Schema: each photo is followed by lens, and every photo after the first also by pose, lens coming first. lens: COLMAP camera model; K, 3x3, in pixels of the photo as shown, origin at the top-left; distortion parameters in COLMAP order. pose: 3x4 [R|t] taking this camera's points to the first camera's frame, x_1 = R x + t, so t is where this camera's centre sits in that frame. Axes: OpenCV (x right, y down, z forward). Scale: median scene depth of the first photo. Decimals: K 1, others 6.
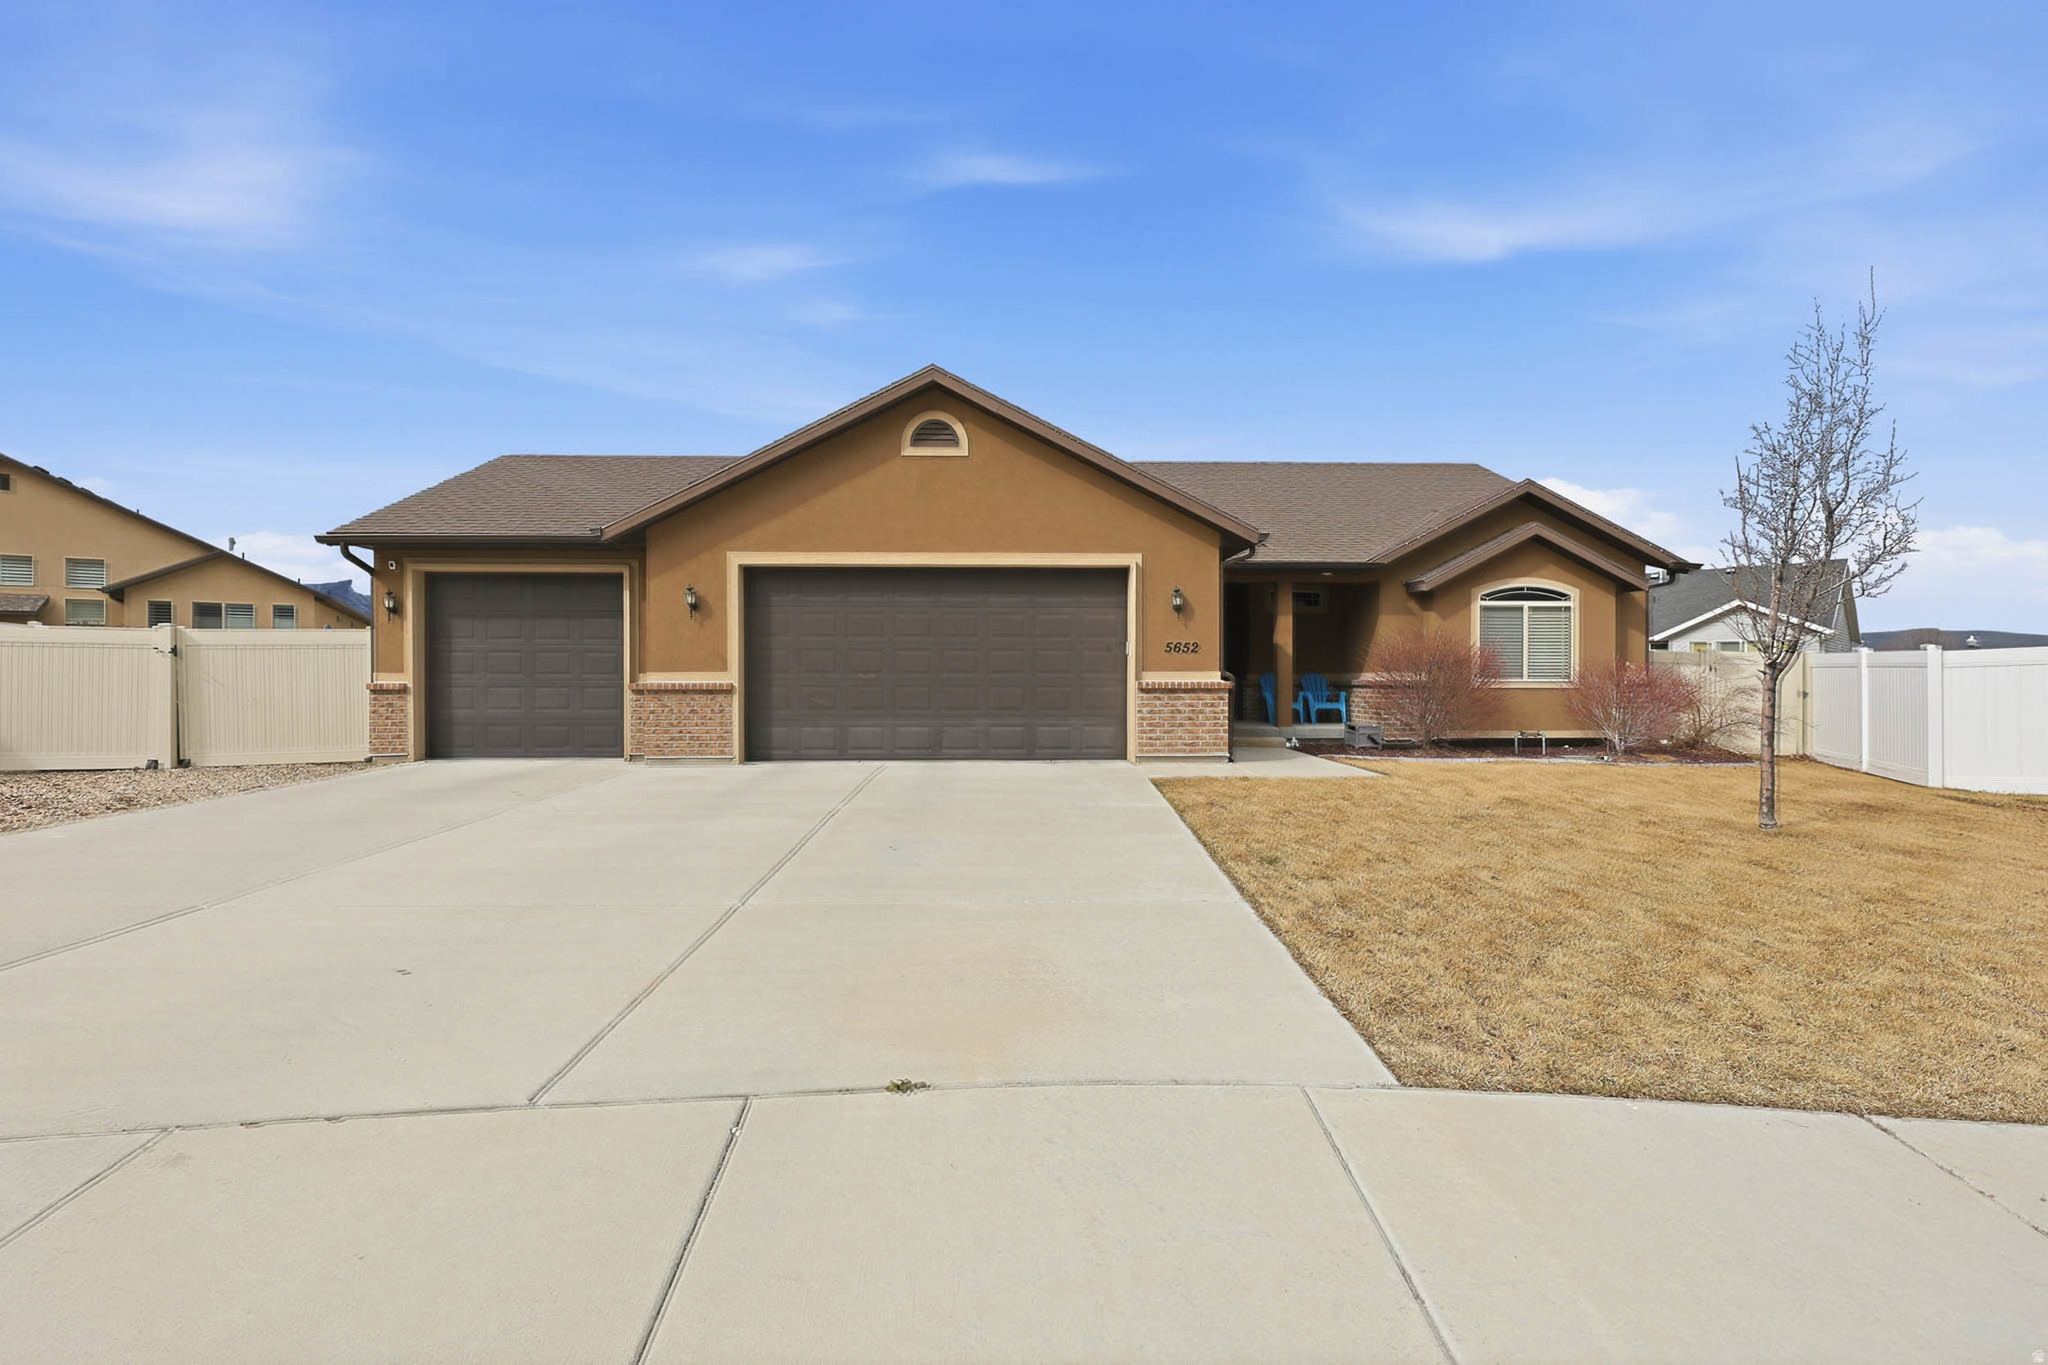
lens RADIAL K [[863.3, 0, 1031.4], [0, 863.3, 677.4], [0, 0, 1]] dist [-0.000925, -0.000253]
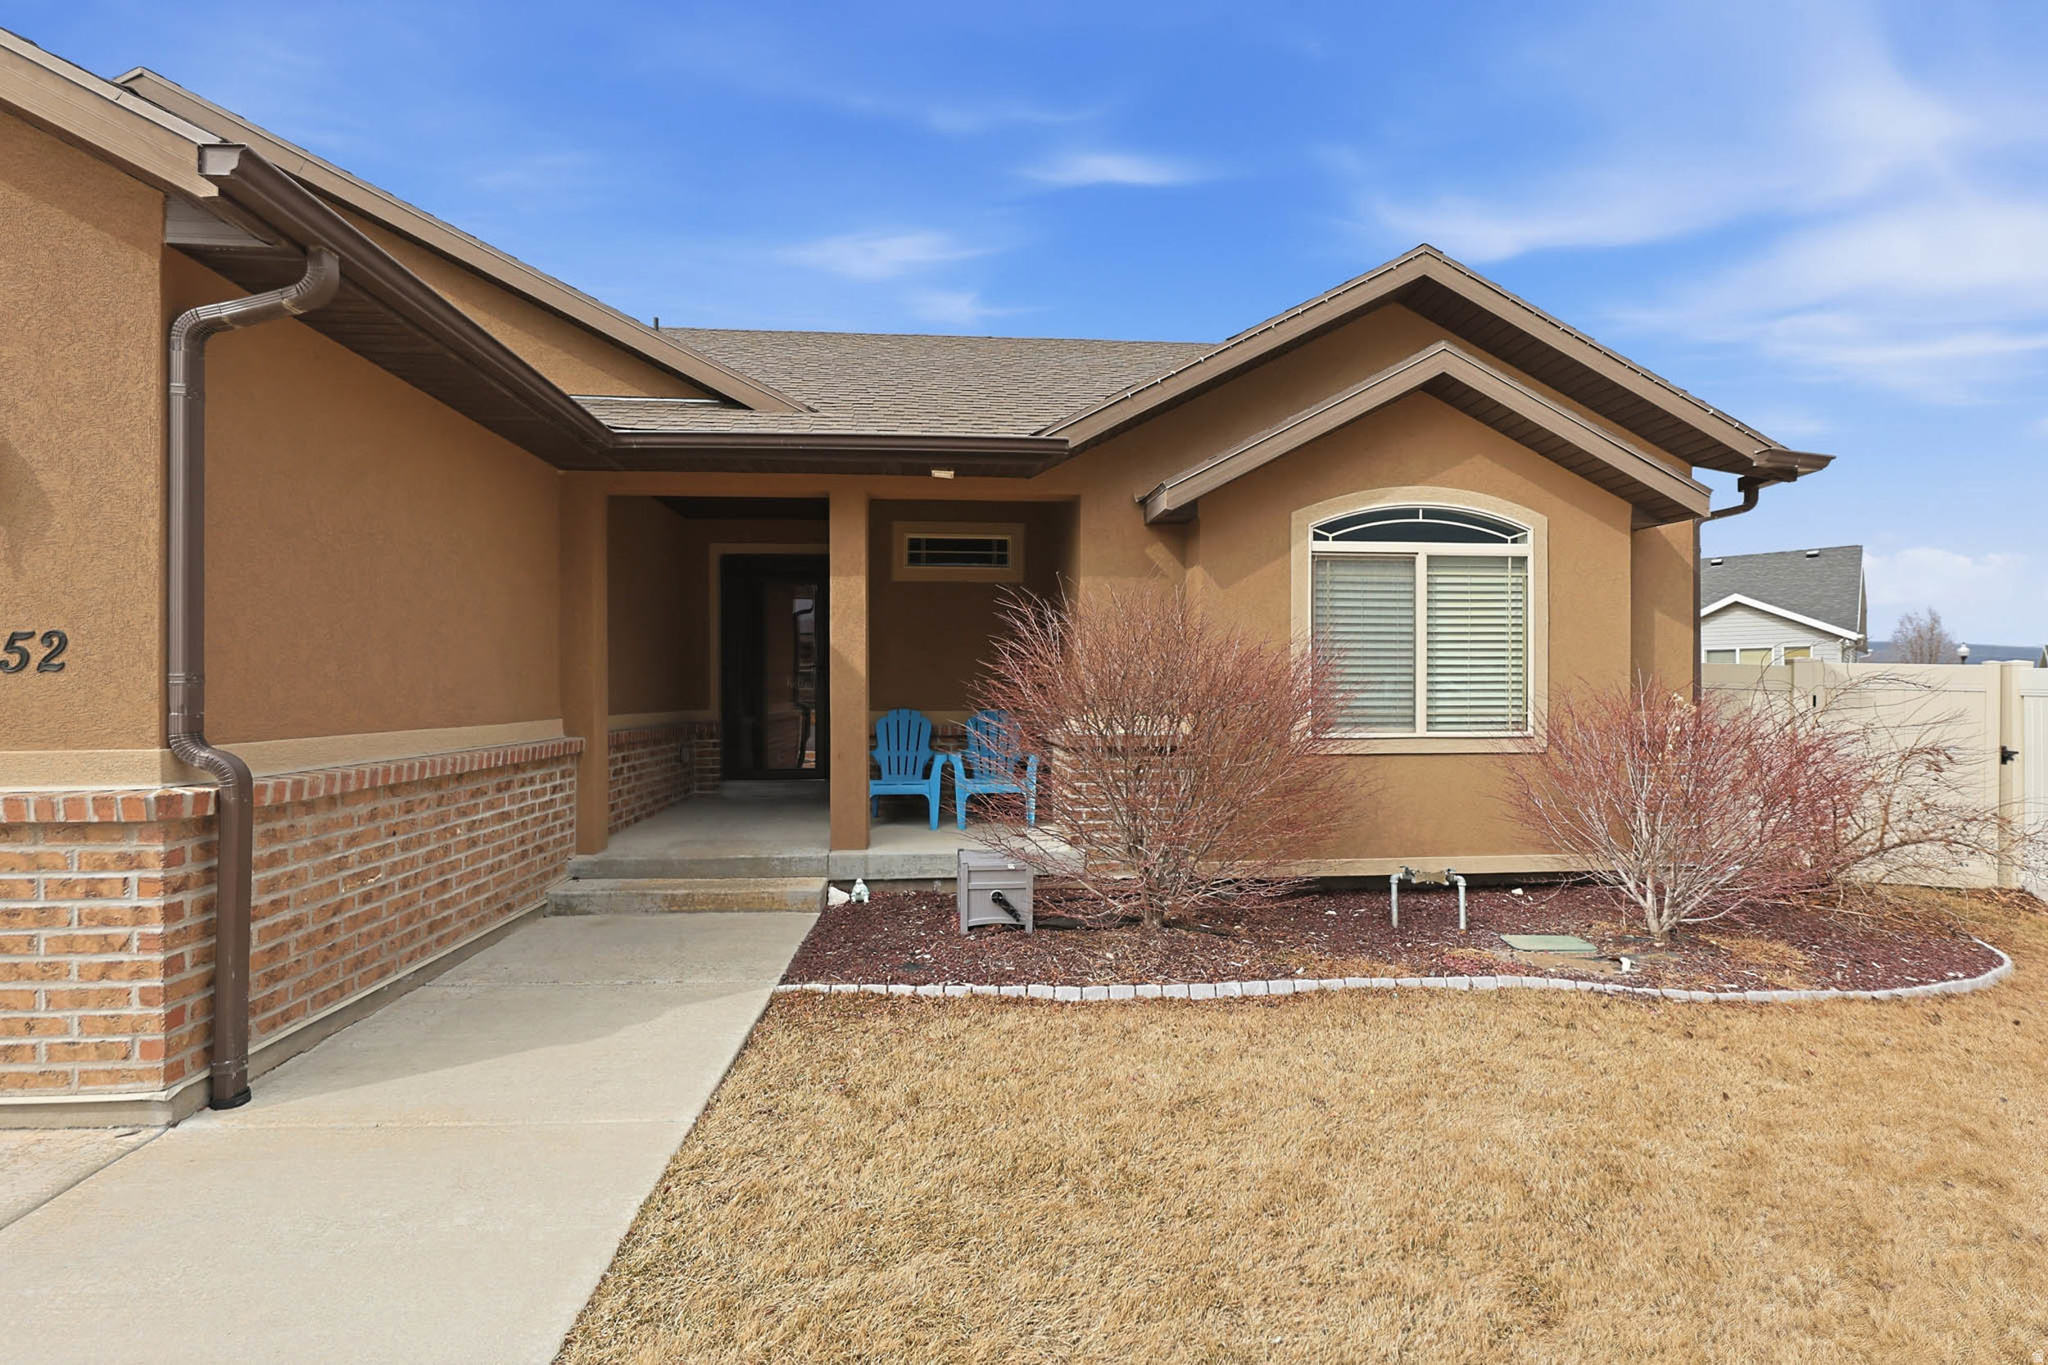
lens RADIAL K [[884.1, 0, 1024.0], [0, 884.1, 682.5], [0, 0, 1]] dist [-0.001958, -0.000502]
pose [[0.998754, -0.000979, 0.049894, 0.389645], [0.001307, 0.999978, -0.006543, -0.020032], [-0.049886, 0.006600, 0.998733, 0.632264]]
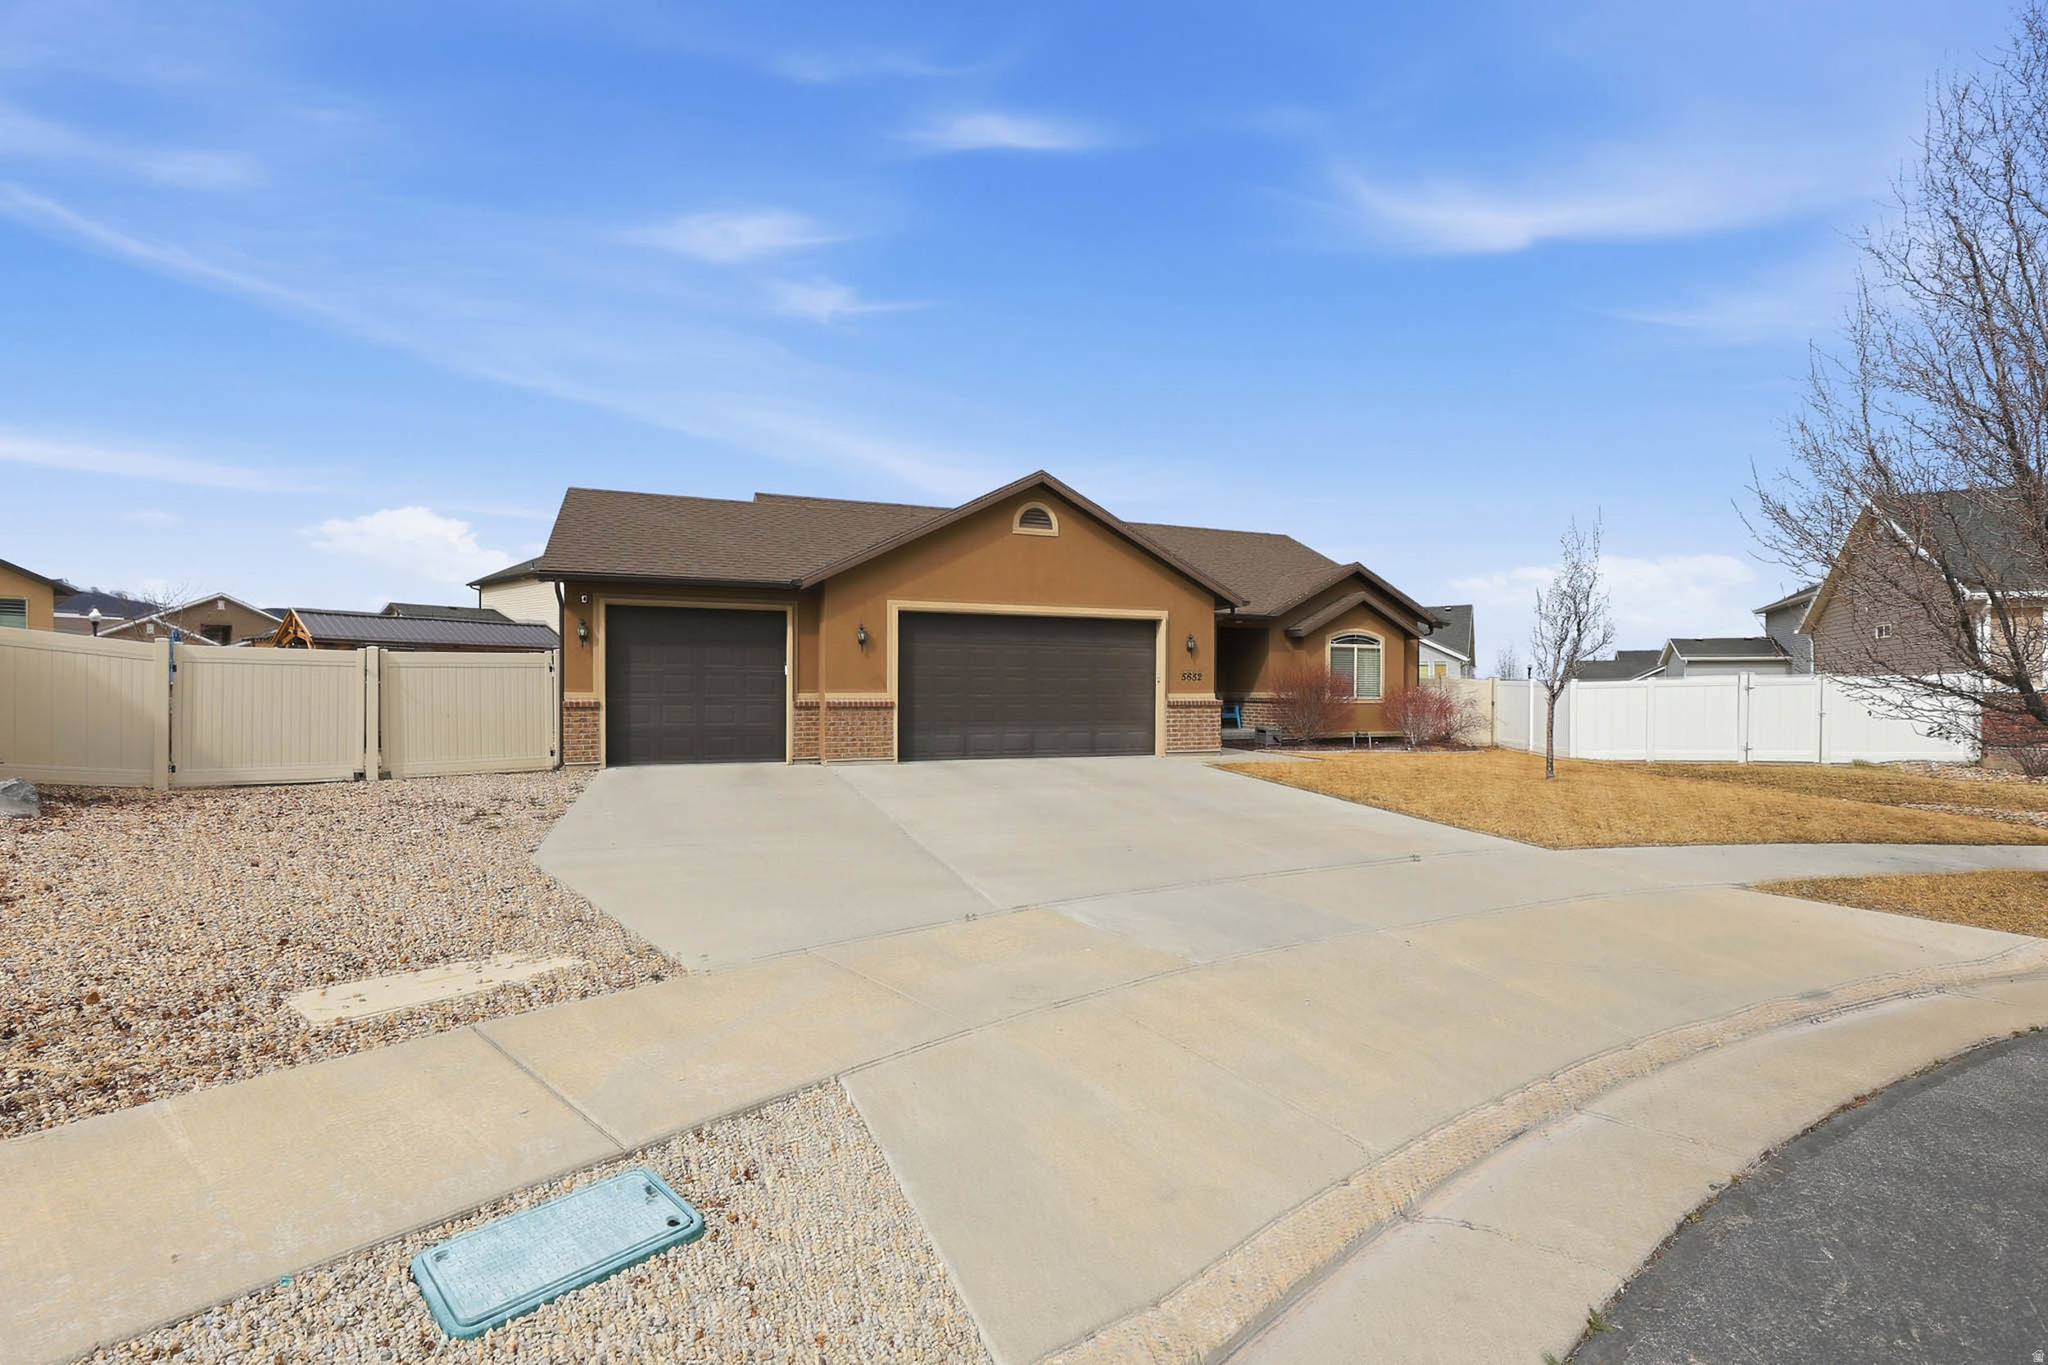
lens RADIAL K [[863.3, 0, 1031.4], [0, 863.3, 677.4], [0, 0, 1]] dist [-0.000925, -0.000253]
pose [[0.946147, 0.009557, 0.323595, -0.466951], [-0.007503, 0.999943, -0.007596, -0.016689], [-0.323649, 0.004759, 0.946165, -0.241881]]
